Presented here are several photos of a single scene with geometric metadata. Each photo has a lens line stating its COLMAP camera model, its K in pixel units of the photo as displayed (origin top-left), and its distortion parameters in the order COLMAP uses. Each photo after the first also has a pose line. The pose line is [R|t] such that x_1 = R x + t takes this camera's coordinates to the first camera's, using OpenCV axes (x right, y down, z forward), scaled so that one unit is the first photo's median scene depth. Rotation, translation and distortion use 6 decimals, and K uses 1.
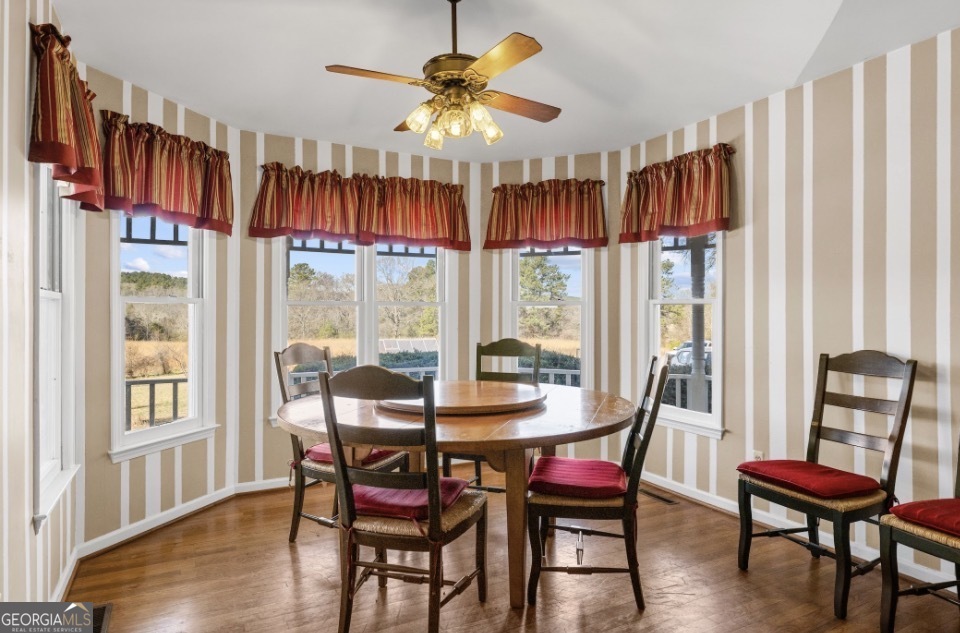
lens RADIAL K [[556.4, 0, 480.0], [0, 556.4, 316.5], [0, 0, 1]] dist [0.000659, -0.000551]
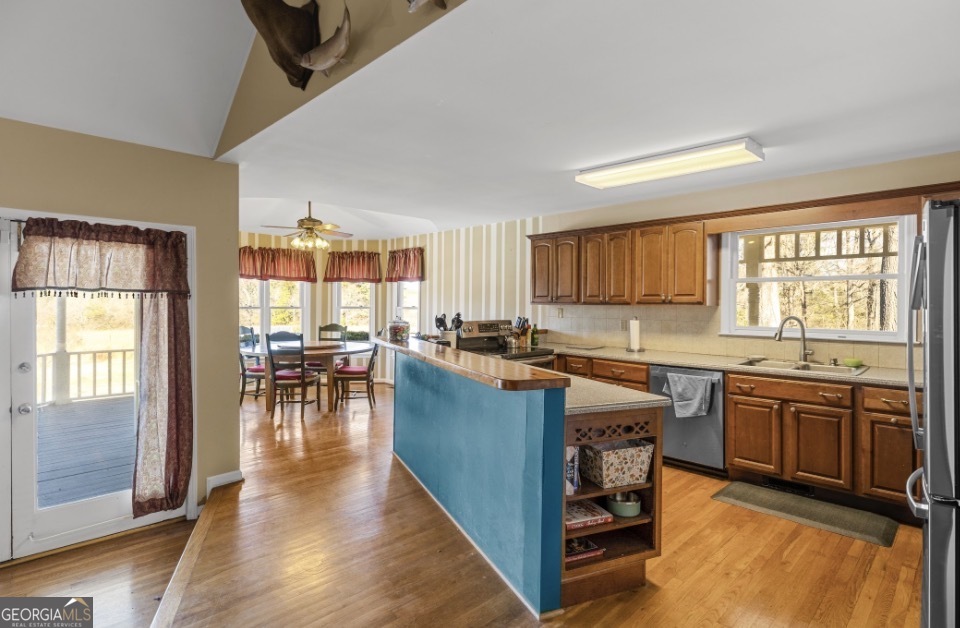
lens RADIAL K [[485.5, 0, 483.3], [0, 485.5, 301.3], [0, 0, 1]] dist [0.003223, 0.000289]
pose [[0.954141, 0.003338, 0.299337, 0.036340], [-0.000343, 0.999949, -0.010059, -0.029556], [-0.299356, 0.009496, 0.954094, -1.027059]]
